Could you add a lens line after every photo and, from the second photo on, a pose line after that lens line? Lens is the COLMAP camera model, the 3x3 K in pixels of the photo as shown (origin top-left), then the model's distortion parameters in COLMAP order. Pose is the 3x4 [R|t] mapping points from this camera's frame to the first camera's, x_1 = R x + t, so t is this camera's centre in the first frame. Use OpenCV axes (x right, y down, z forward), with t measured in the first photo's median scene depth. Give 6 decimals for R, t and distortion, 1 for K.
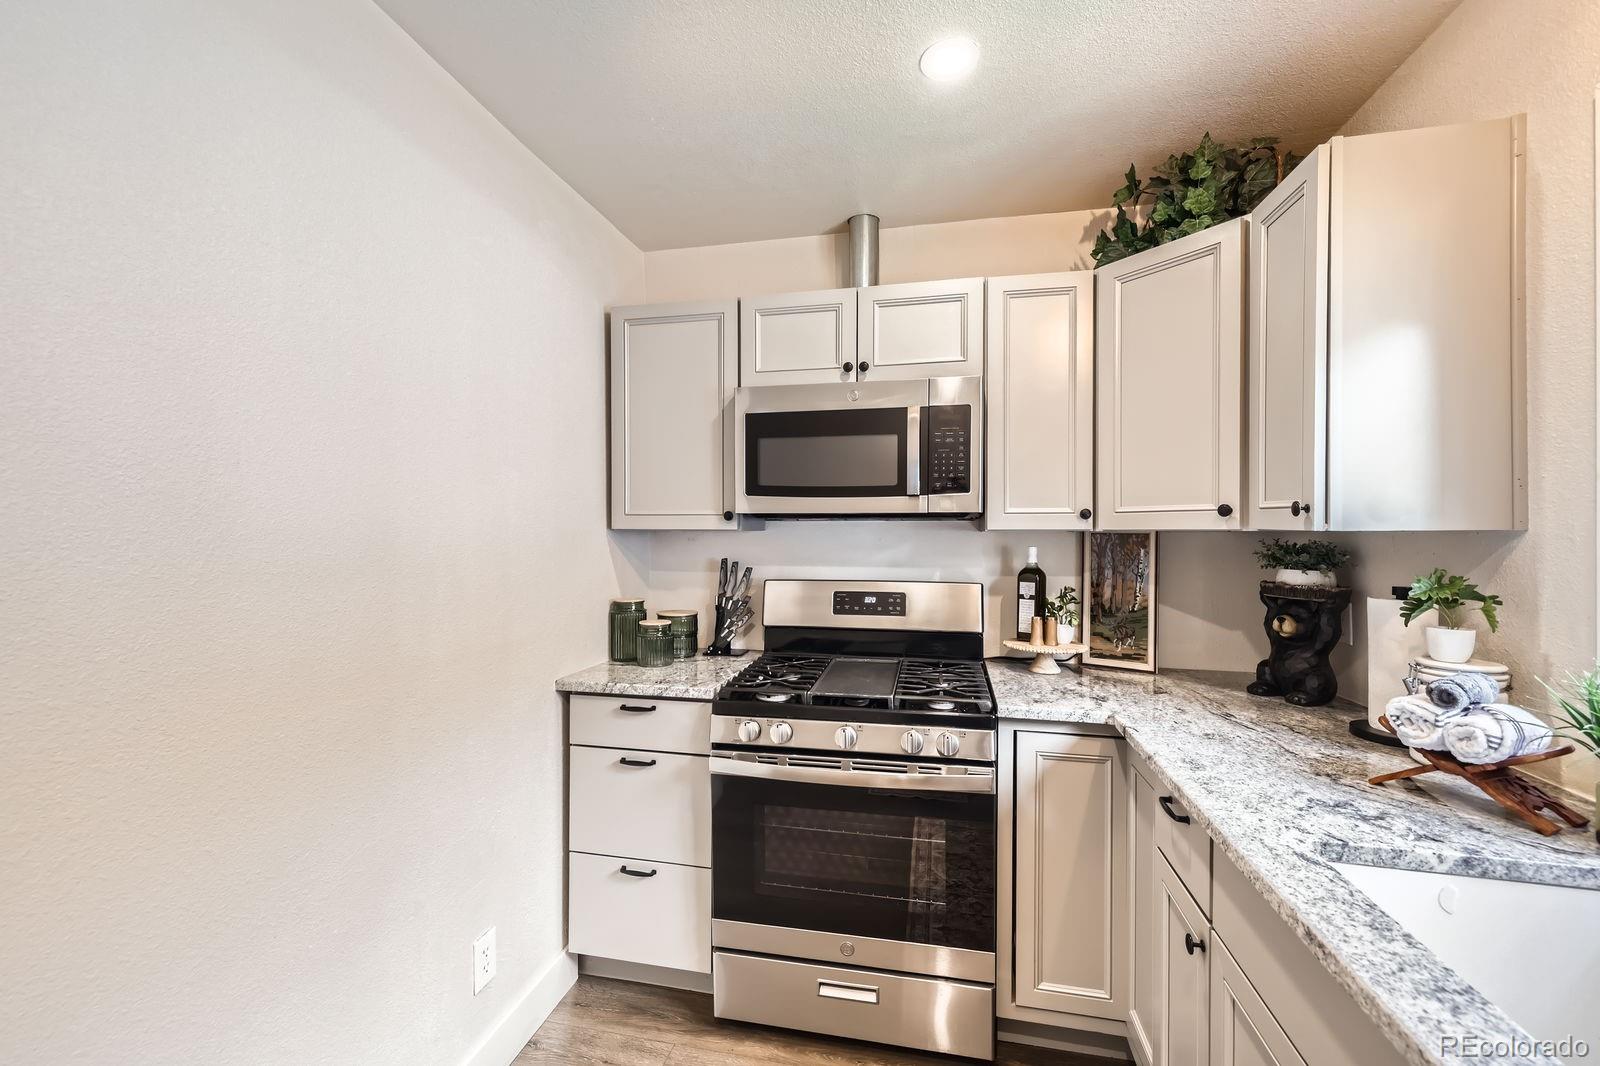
lens RADIAL K [[683.9, 0, 793.9], [0, 683.9, 531.0], [0, 0, 1]] dist [0.000941, 0.000207]
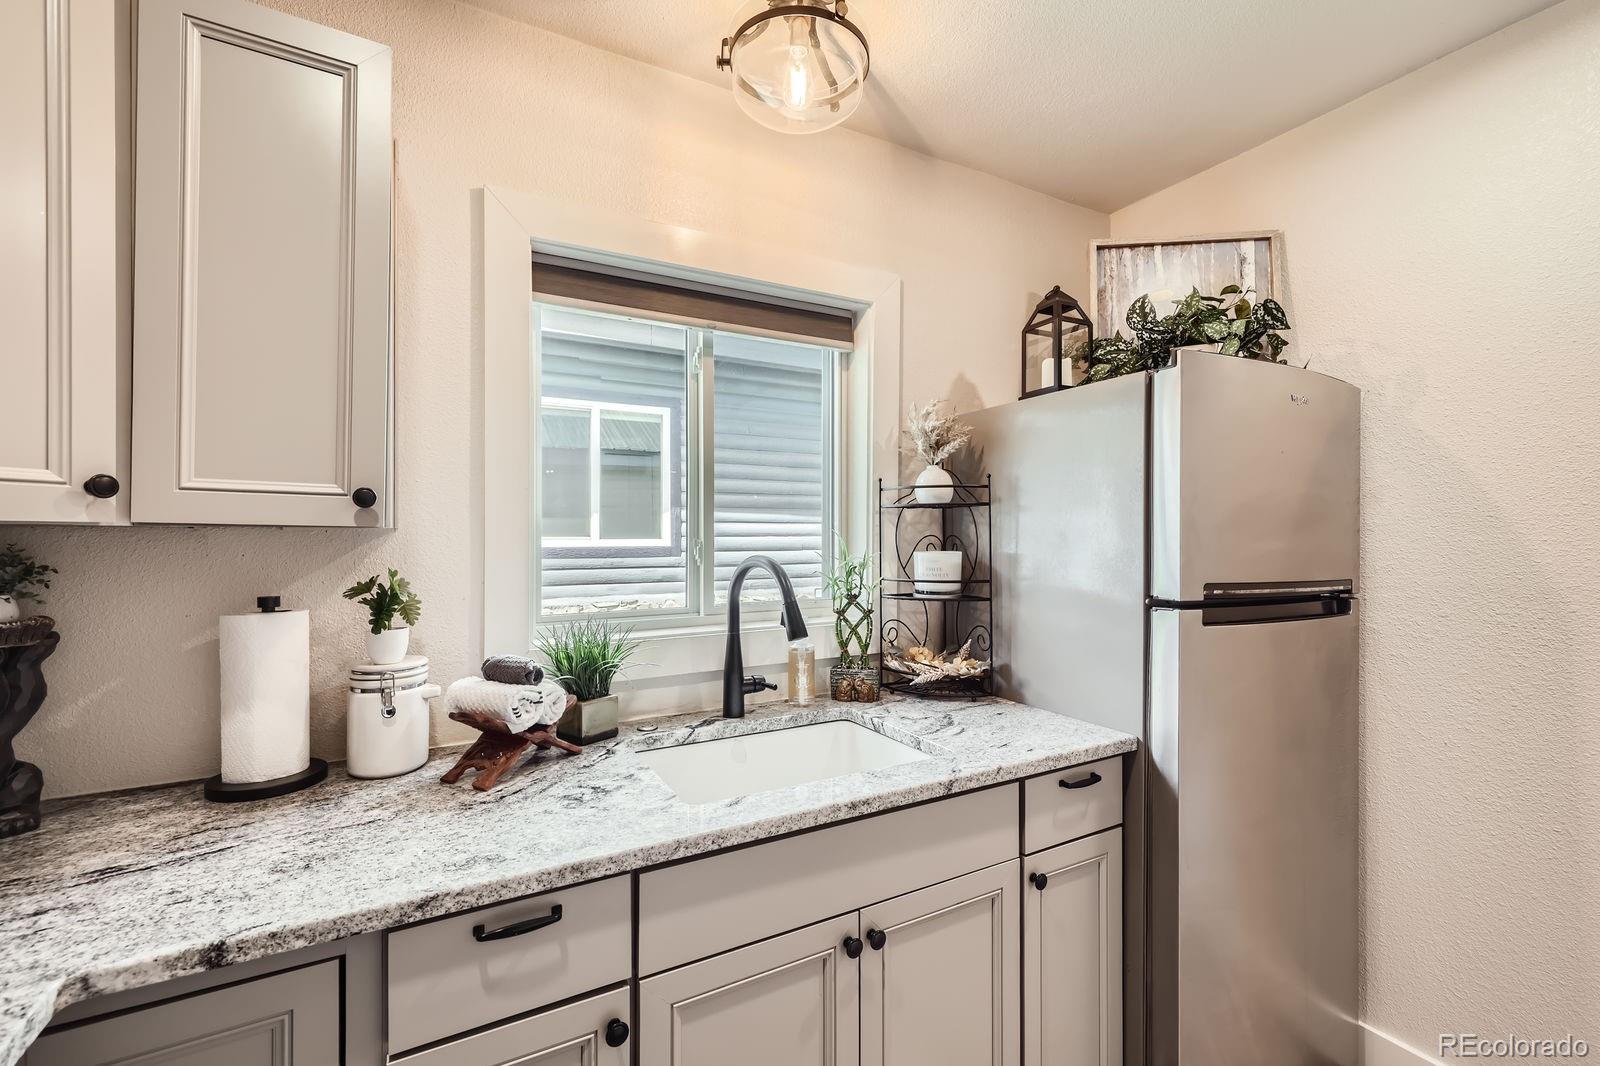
lens RADIAL K [[683.9, 0, 793.9], [0, 683.9, 531.0], [0, 0, 1]] dist [0.000941, 0.000207]
pose [[-0.657715, -0.002211, 0.753264, -0.171693], [-0.005132, 0.999986, -0.001545, 0.000681], [-0.753249, -0.004882, -0.657717, 1.313559]]
